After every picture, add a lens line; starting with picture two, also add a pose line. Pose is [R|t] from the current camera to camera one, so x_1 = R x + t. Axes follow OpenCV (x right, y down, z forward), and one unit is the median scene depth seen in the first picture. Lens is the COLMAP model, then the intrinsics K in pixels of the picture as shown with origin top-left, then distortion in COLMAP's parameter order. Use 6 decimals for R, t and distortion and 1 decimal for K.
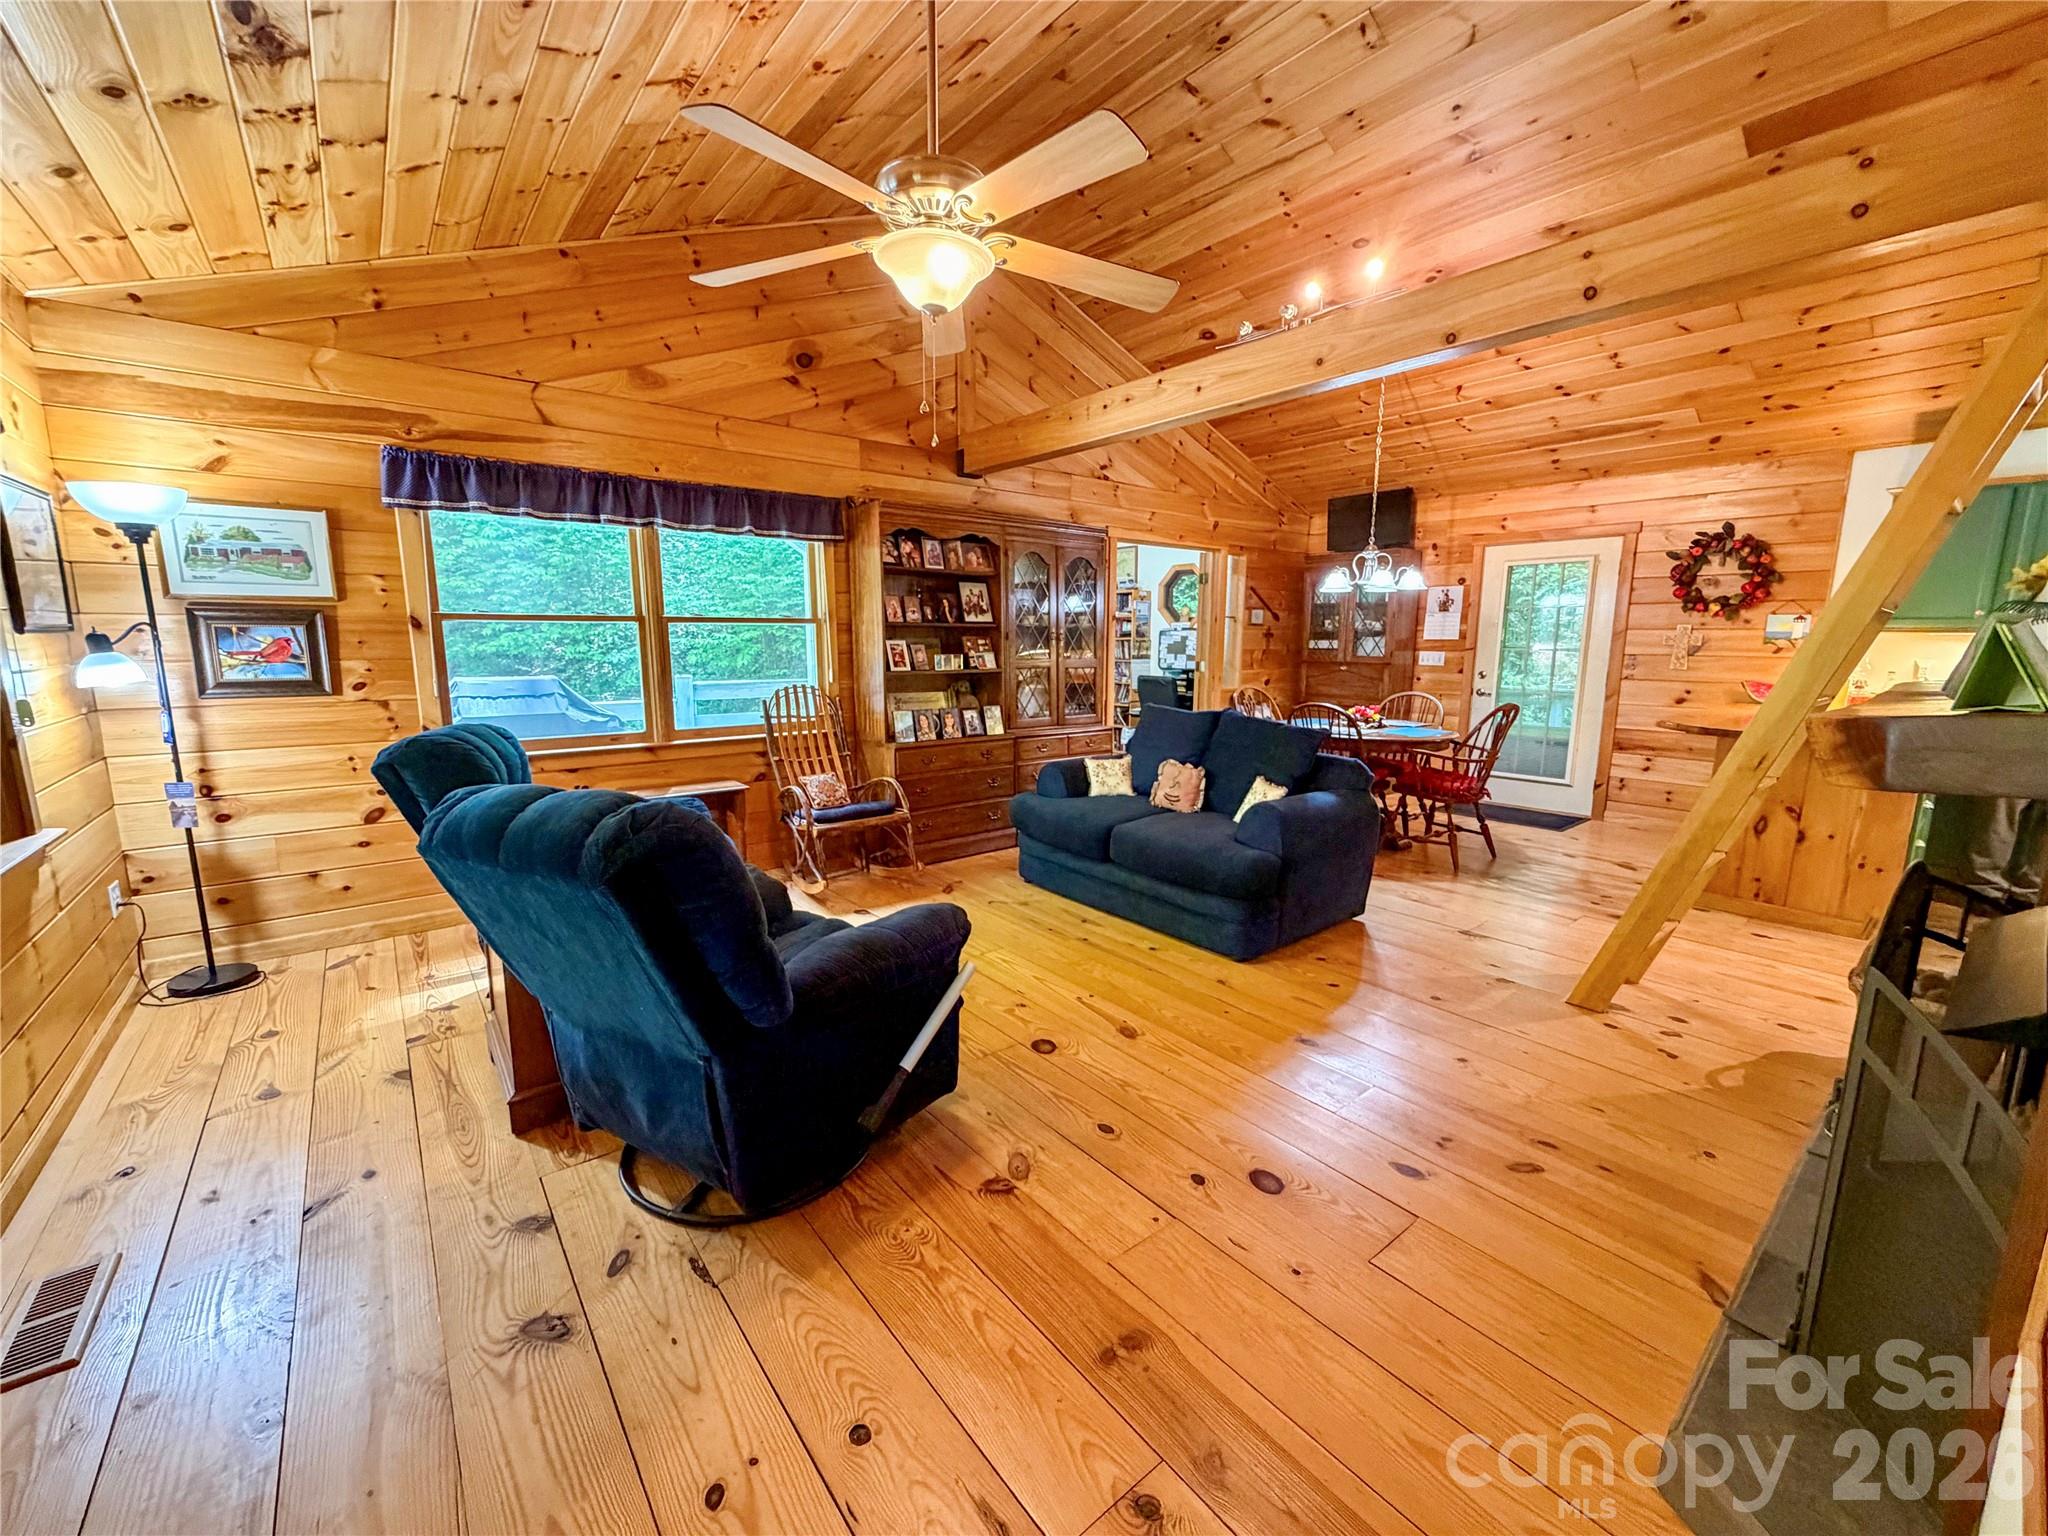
lens RADIAL K [[814.2, 0, 1019.9], [0, 814.2, 769.3], [0, 0, 1]] dist [0.000952, -0.000356]
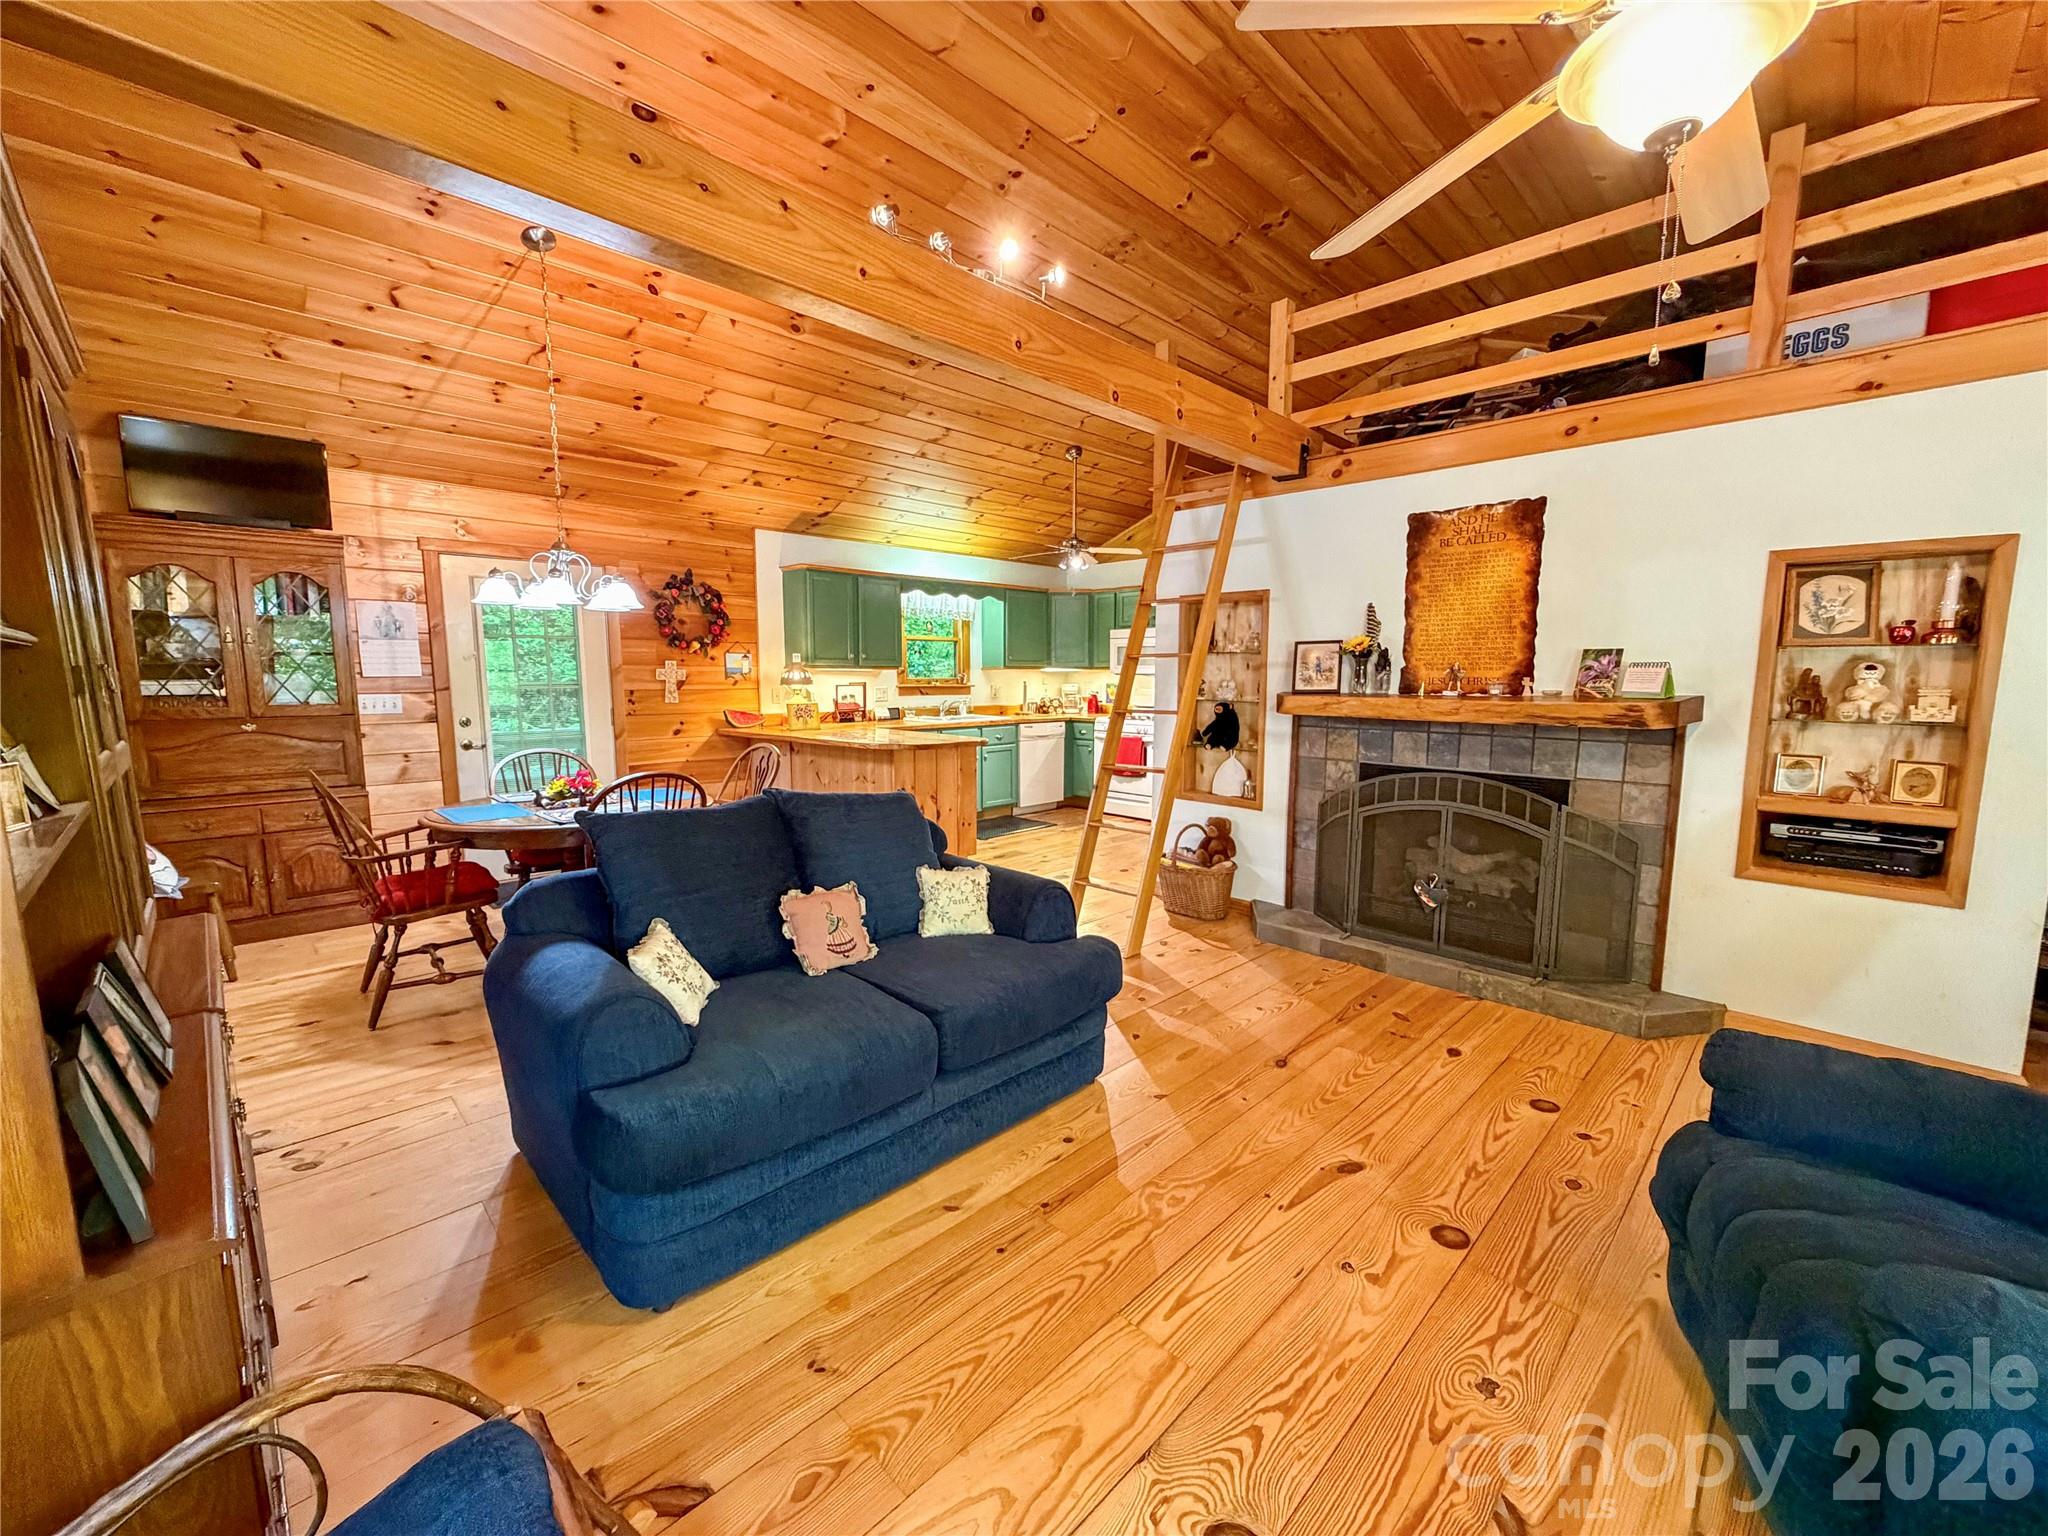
lens RADIAL K [[814.2, 0, 1020.3], [0, 814.2, 768.4], [0, 0, 1]] dist [0.000952, -0.000356]
pose [[-0.102198, -0.120961, 0.987382, -0.298388], [0.160715, 0.977532, 0.136389, -0.114580], [-0.981696, 0.172626, -0.080462, 0.679248]]
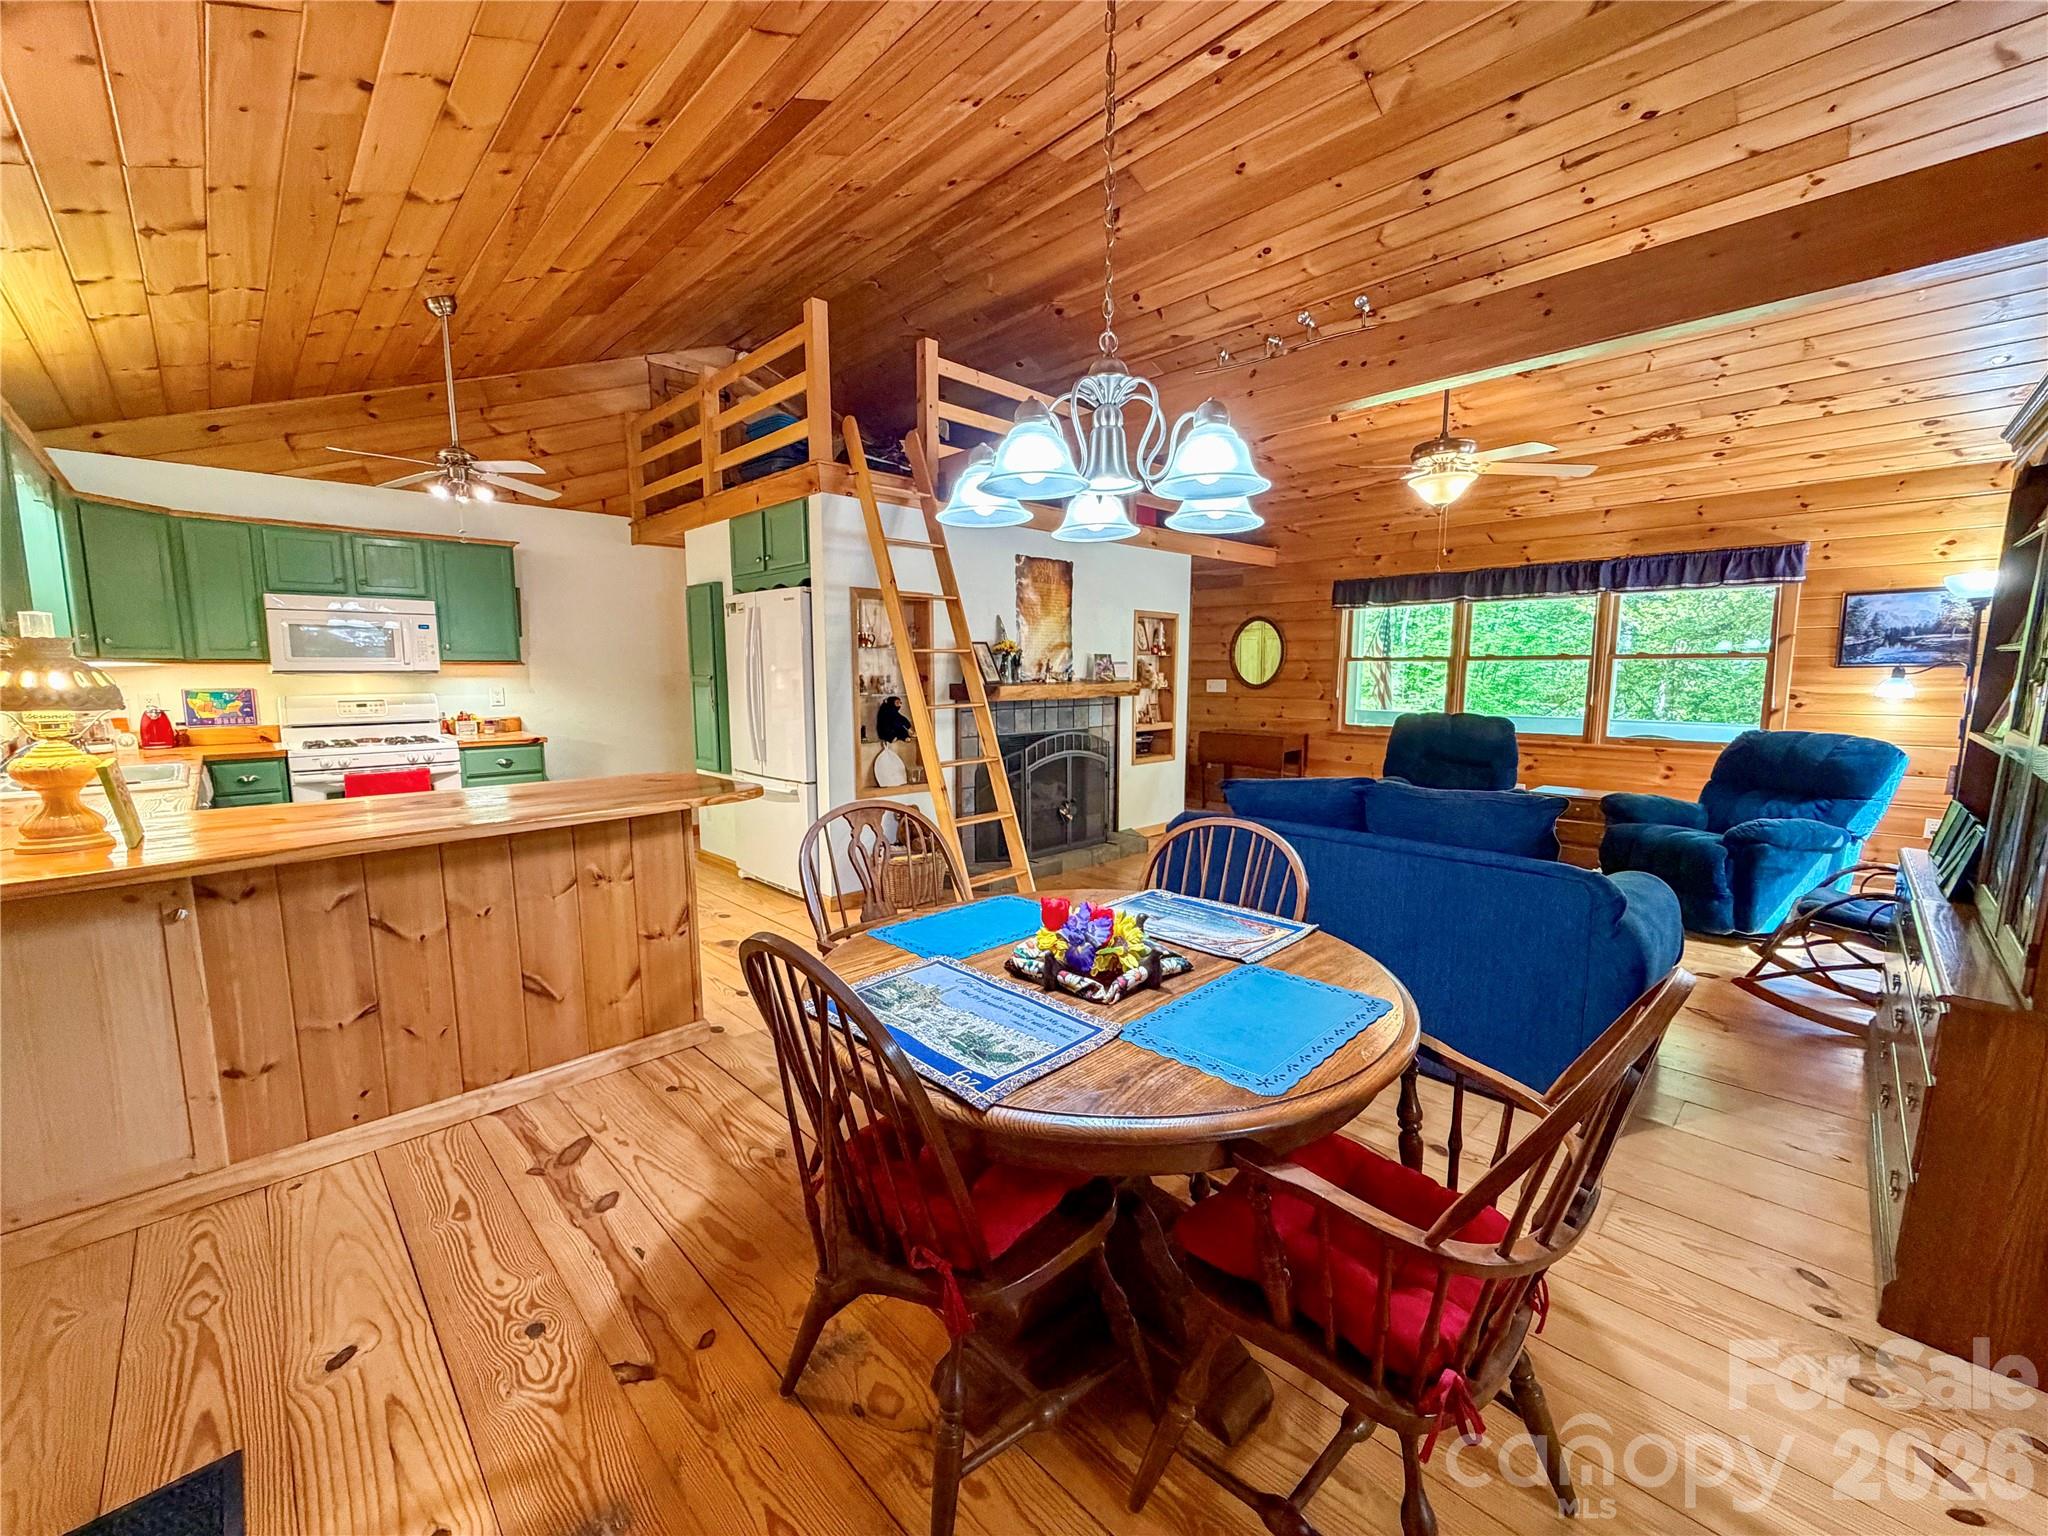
lens RADIAL K [[814.2, 0, 1020.3], [0, 814.2, 767.8], [0, 0, 1]] dist [0.000952, -0.000356]
pose [[-0.995215, 0.010044, -0.097195, 0.474005], [-0.017788, 0.959460, 0.281283, -0.207825], [0.096080, 0.281666, -0.954690, 1.265030]]
